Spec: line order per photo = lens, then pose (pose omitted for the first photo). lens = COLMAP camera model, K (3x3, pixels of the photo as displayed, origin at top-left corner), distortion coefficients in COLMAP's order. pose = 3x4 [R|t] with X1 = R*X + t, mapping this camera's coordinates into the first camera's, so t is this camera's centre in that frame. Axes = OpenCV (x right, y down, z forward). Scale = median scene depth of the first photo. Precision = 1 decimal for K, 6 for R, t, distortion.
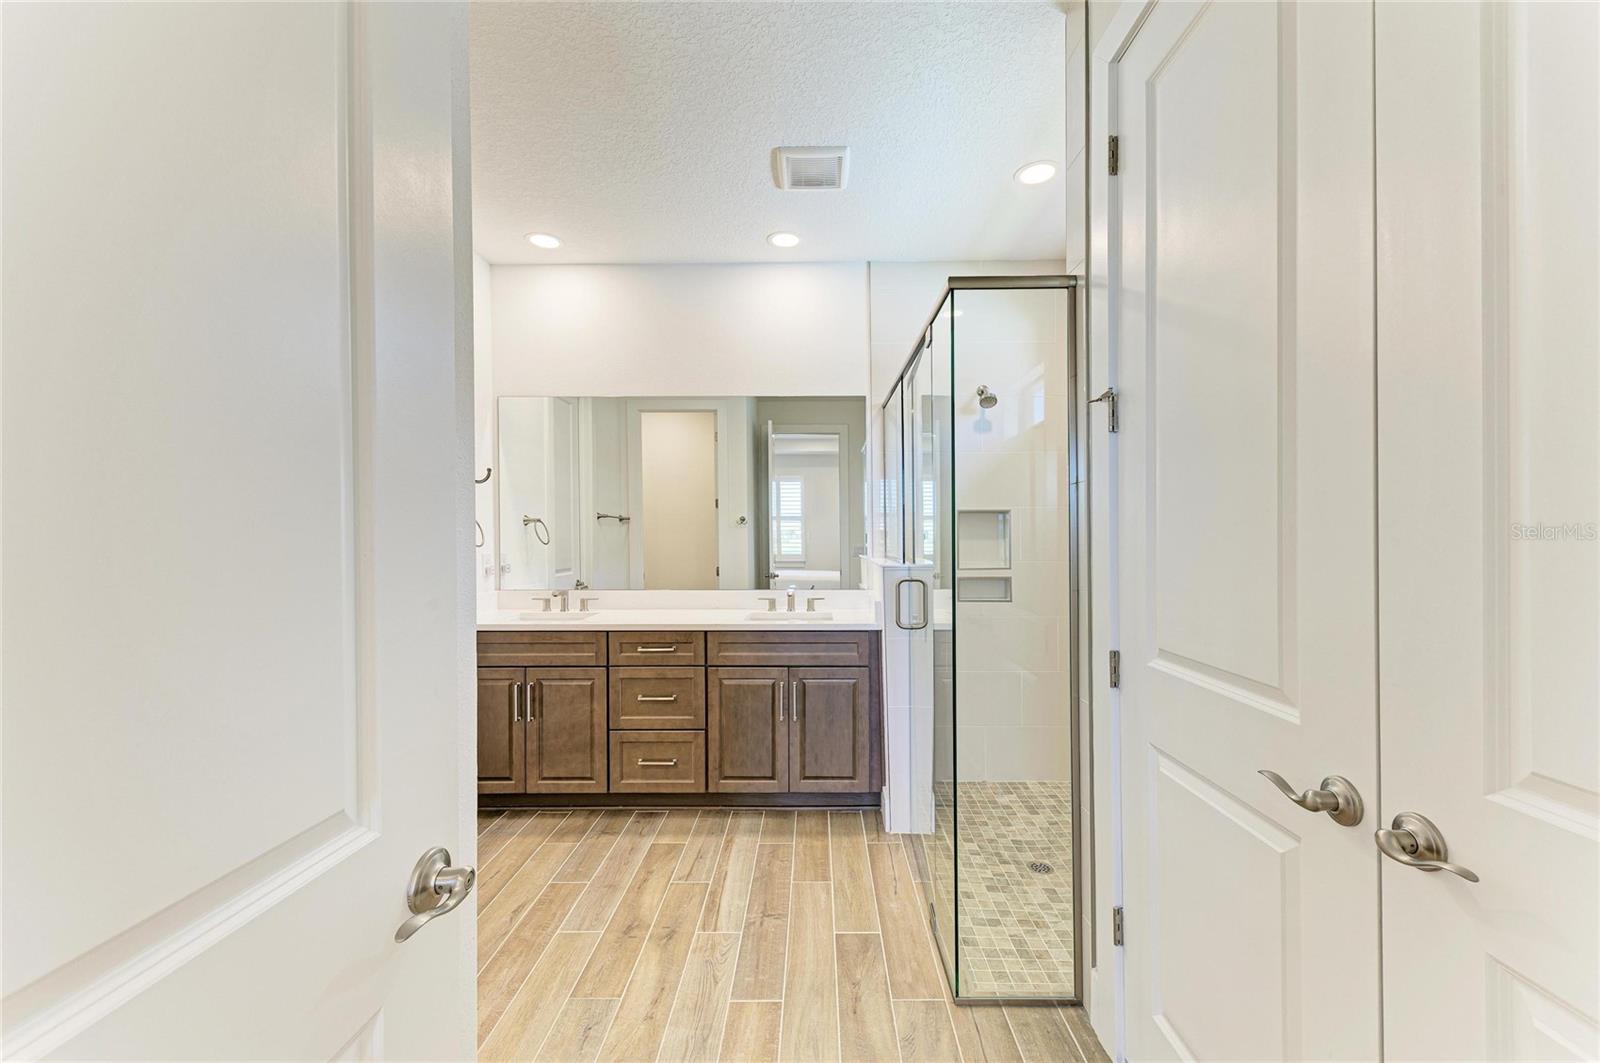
lens RADIAL K [[625.8, 0, 801.1], [0, 625.8, 538.6], [0, 0, 1]] dist [0.015378, -0.004588]
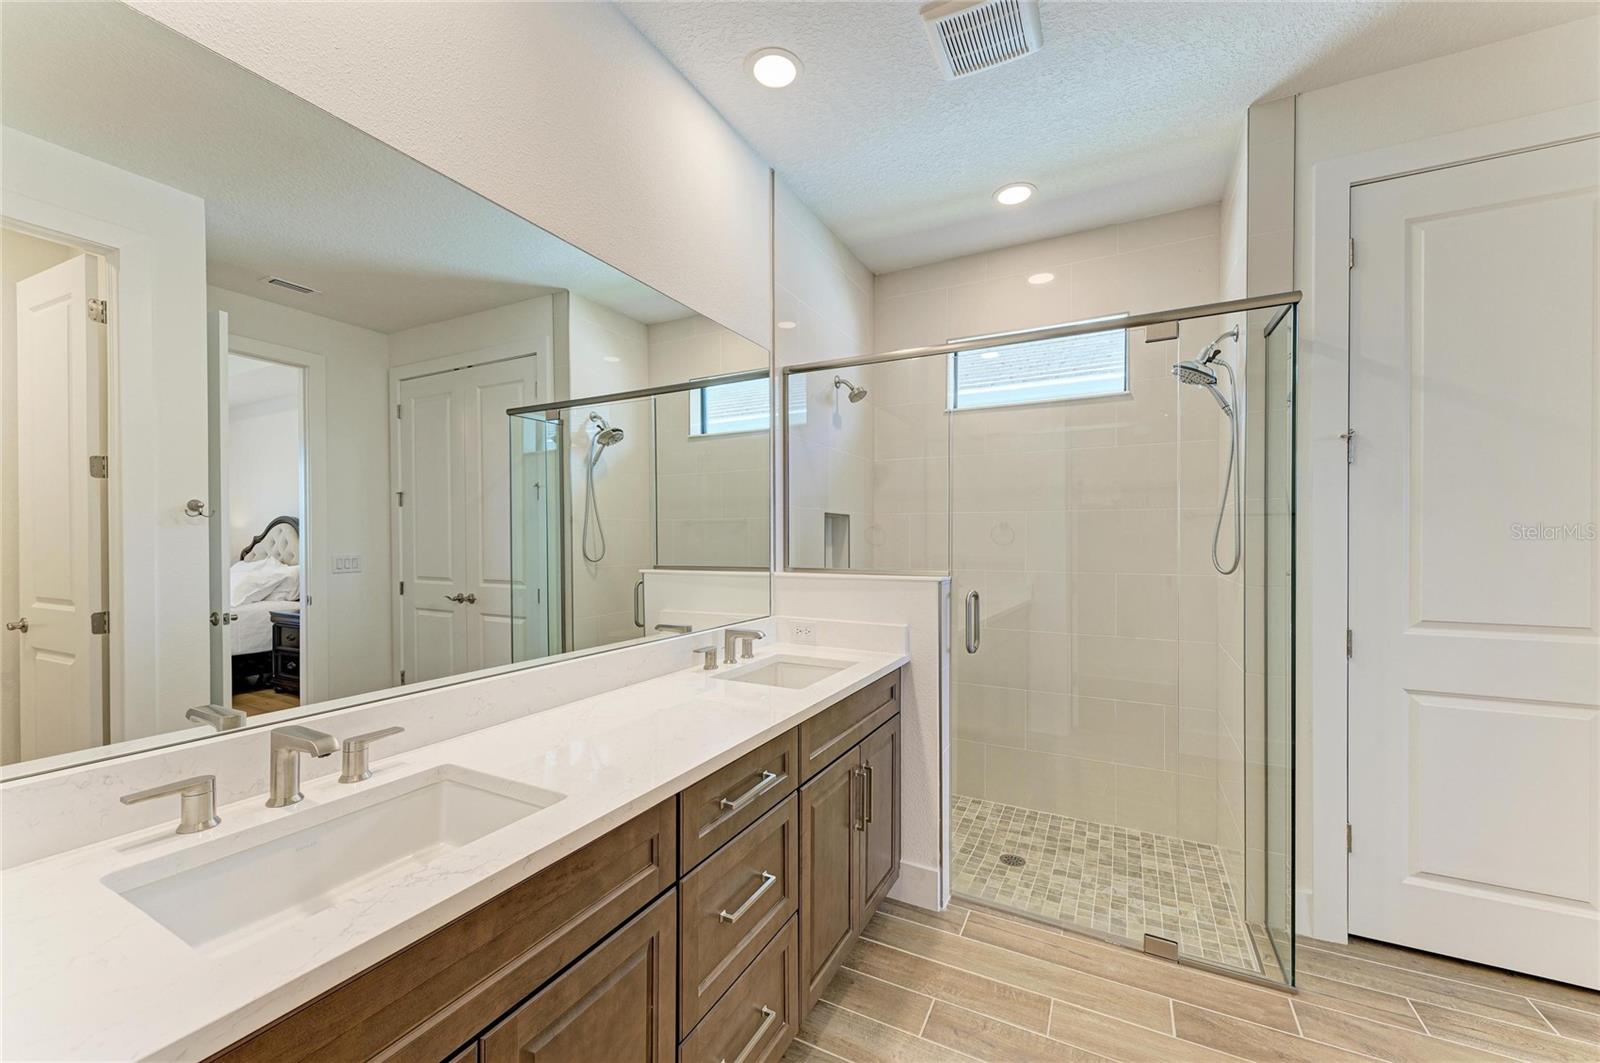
lens RADIAL K [[625.8, 0, 794.1], [0, 625.8, 530.7], [0, 0, 1]] dist [0.015378, -0.004588]
pose [[0.435703, 0.010120, 0.900034, -0.641109], [0.004607, 0.999899, -0.013473, -0.008101], [-0.900079, 0.010017, 0.435612, 0.775908]]
